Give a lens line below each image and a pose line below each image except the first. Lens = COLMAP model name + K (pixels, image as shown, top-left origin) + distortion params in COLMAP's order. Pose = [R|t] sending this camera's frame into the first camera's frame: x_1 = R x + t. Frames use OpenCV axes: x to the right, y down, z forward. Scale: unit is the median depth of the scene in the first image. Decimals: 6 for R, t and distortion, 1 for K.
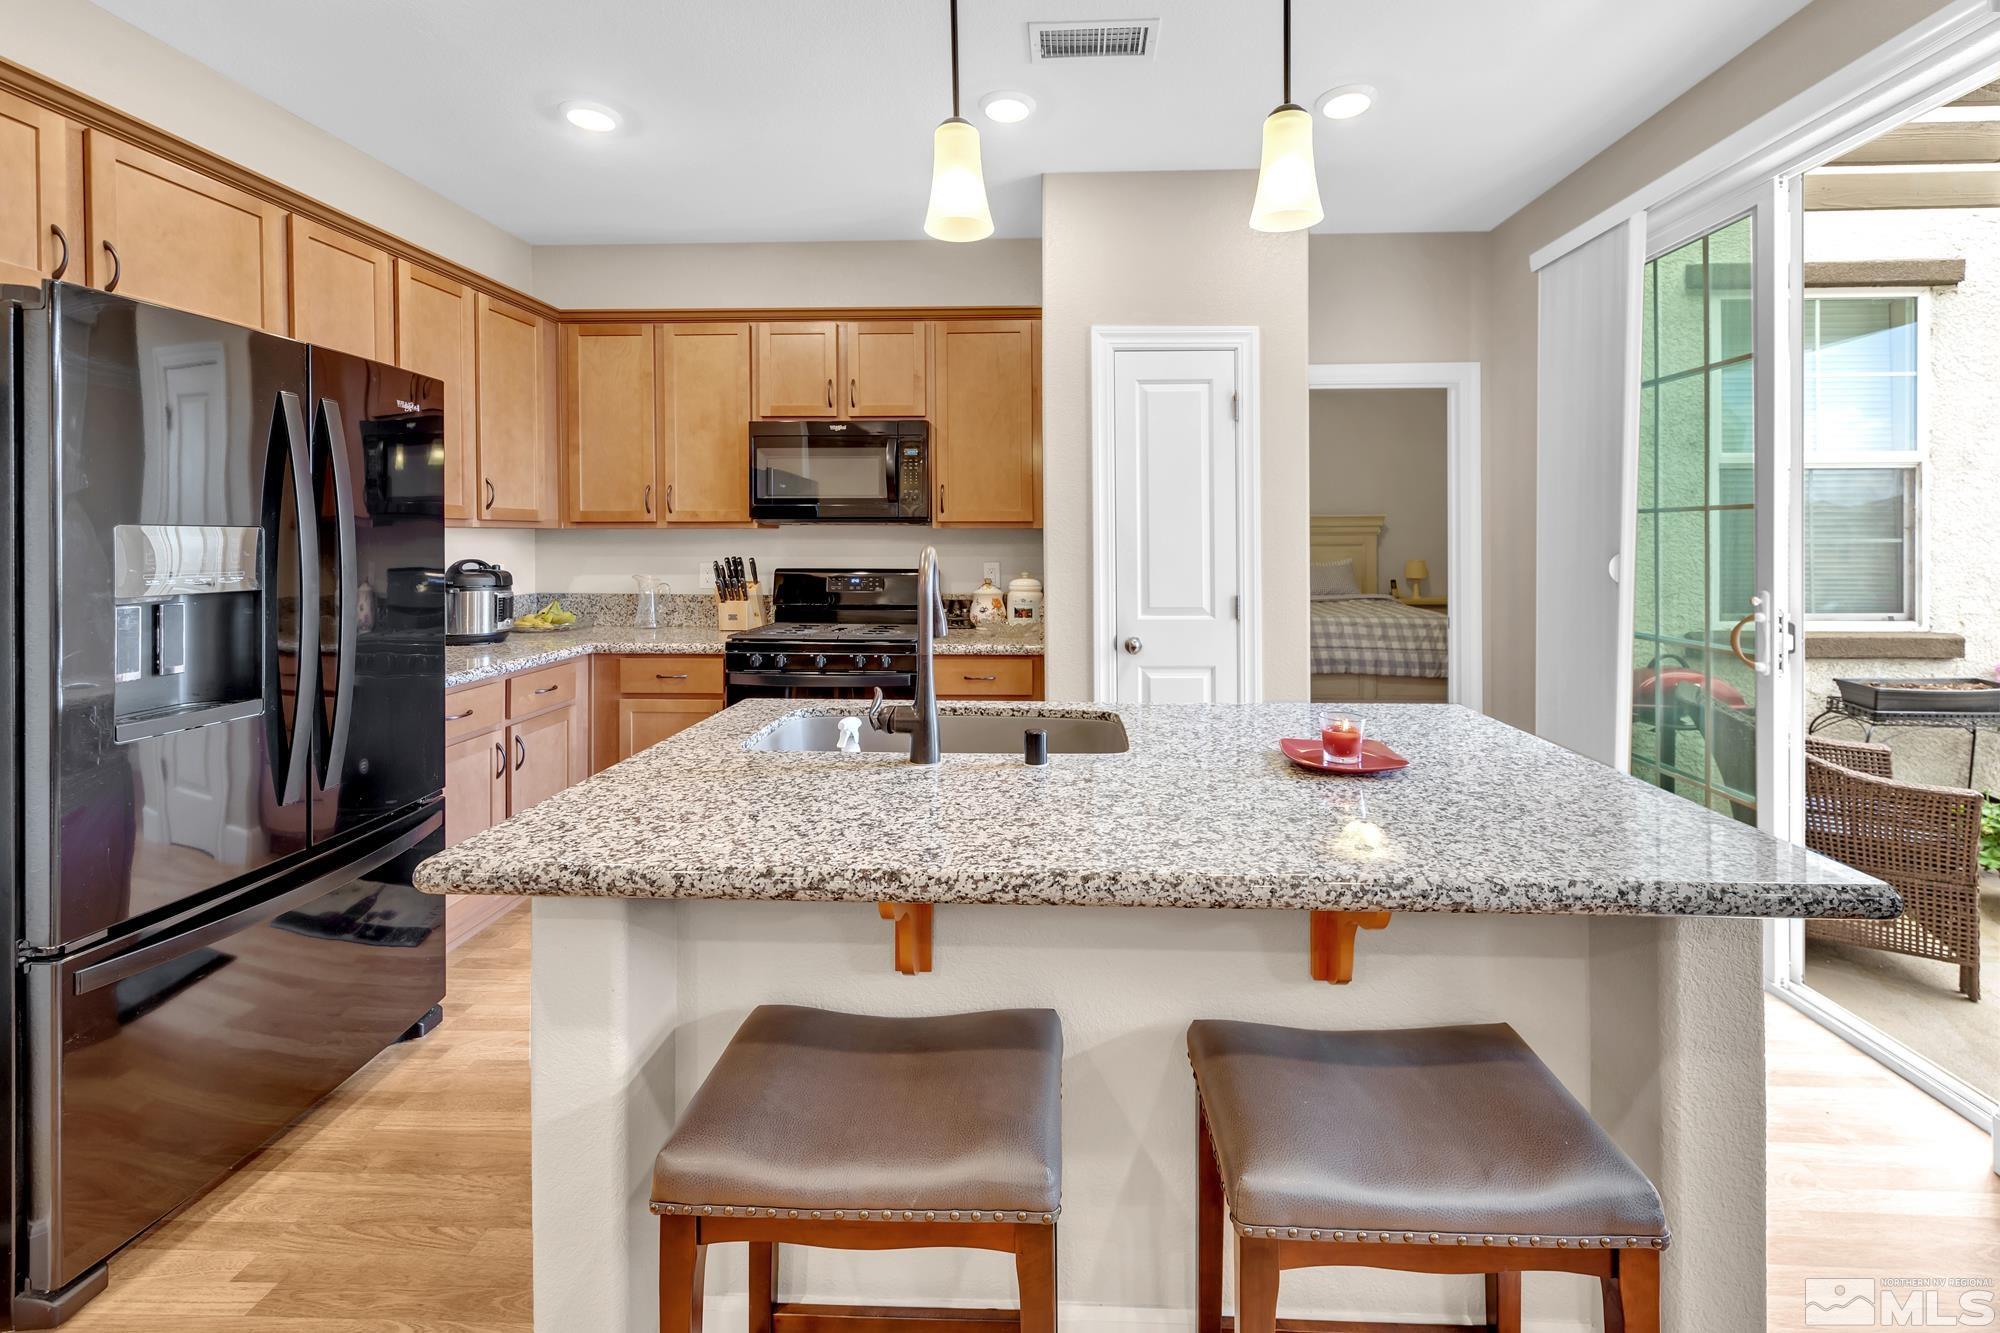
lens RADIAL K [[760.2, 0, 1006.5], [0, 760.2, 532.7], [0, 0, 1]] dist [0.001933, 0.000206]
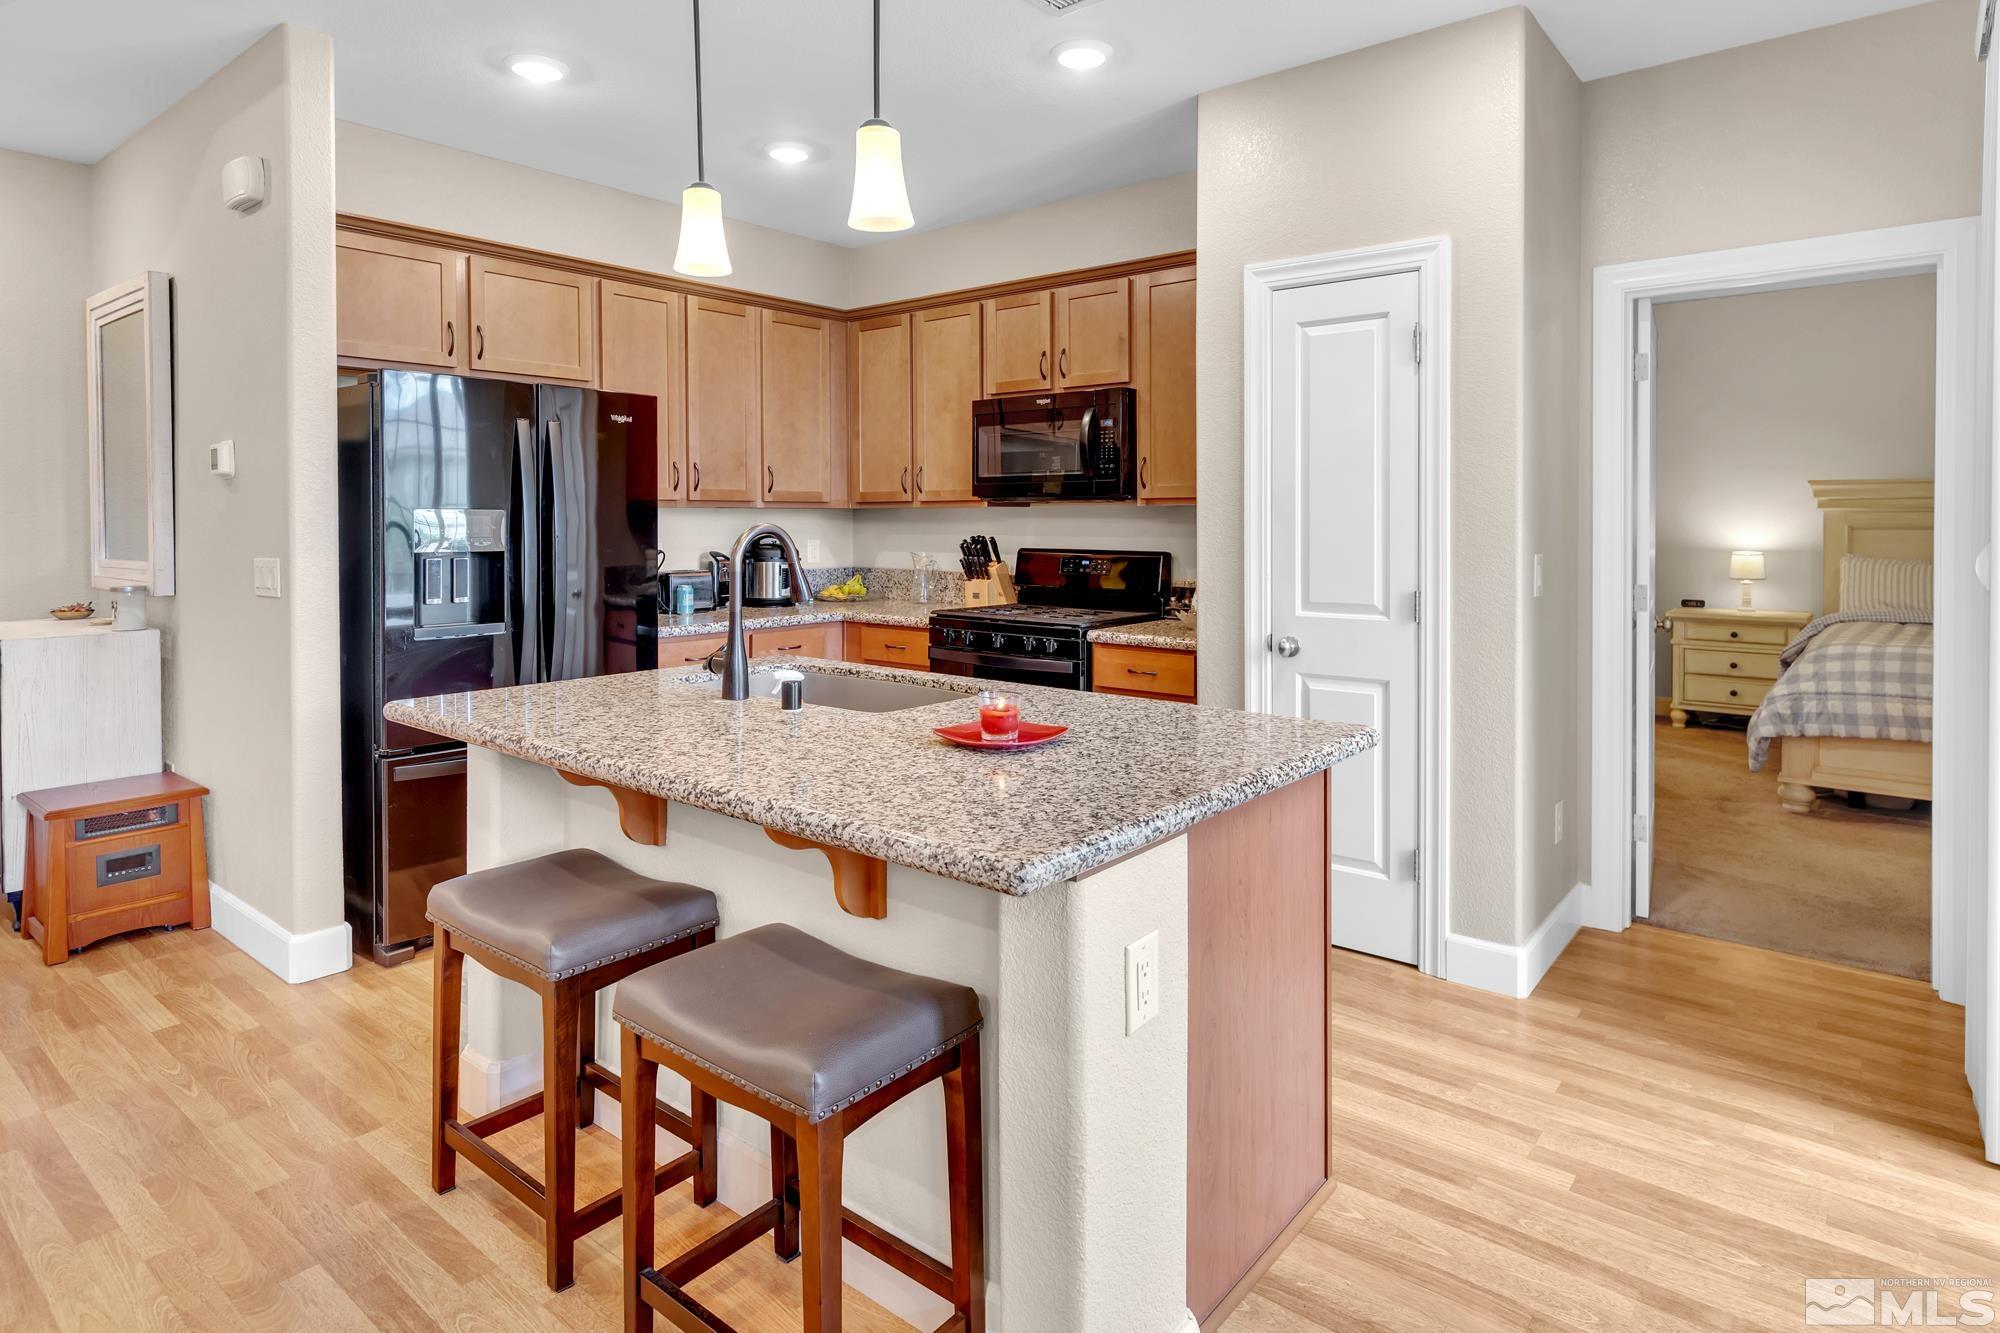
lens RADIAL K [[919.5, 0, 1001.1], [0, 919.5, 514.2], [0, 0, 1]] dist [0.000687, -0.000278]
pose [[0.843976, -0.002499, -0.536376, 0.363400], [0.004734, 0.999985, 0.002790, 0.000577], [0.536360, -0.004893, 0.843975, -0.005578]]
